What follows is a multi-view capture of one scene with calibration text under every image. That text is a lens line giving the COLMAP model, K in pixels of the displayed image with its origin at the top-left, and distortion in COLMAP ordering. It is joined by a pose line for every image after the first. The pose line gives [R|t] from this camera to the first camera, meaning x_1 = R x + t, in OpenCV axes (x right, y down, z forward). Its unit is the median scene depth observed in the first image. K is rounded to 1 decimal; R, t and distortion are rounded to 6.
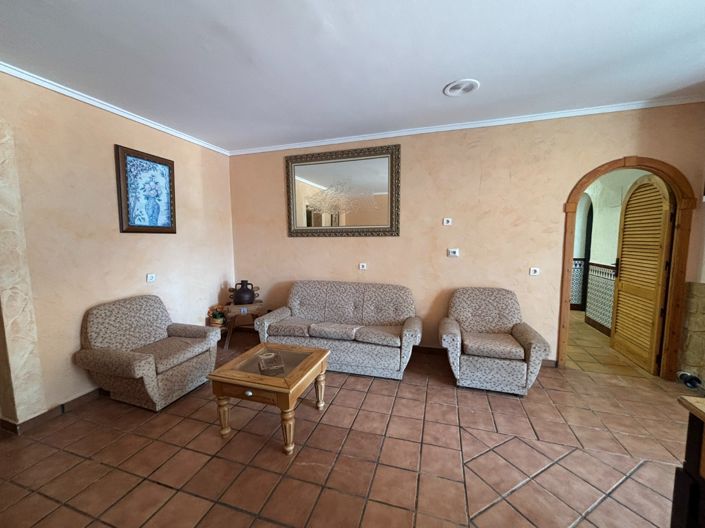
lens RADIAL K [[285.6, 0, 347.2], [0, 285.6, 263.1], [0, 0, 1]] dist [0.000589, -0.001914]
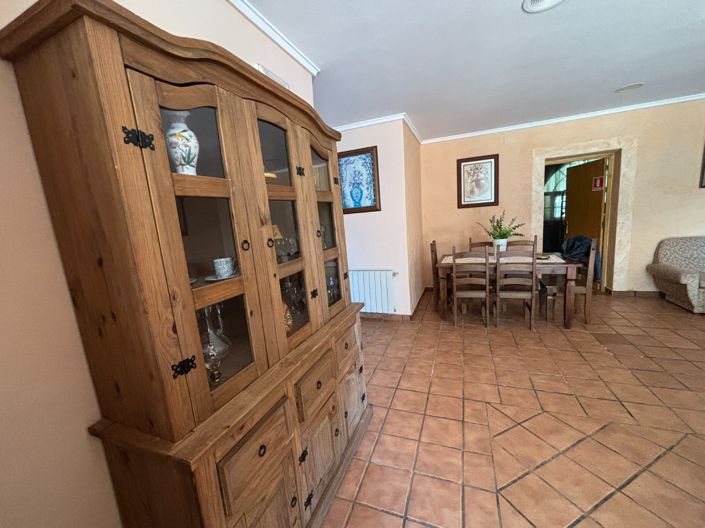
lens RADIAL K [[285.6, 0, 345.6], [0, 285.6, 264.3], [0, 0, 1]] dist [0.000589, -0.001914]
pose [[-0.075707, 0.165205, -0.983349, 0.877457], [-0.017610, 0.985804, 0.166974, 0.061456], [0.996975, 0.029958, -0.071723, -0.699048]]
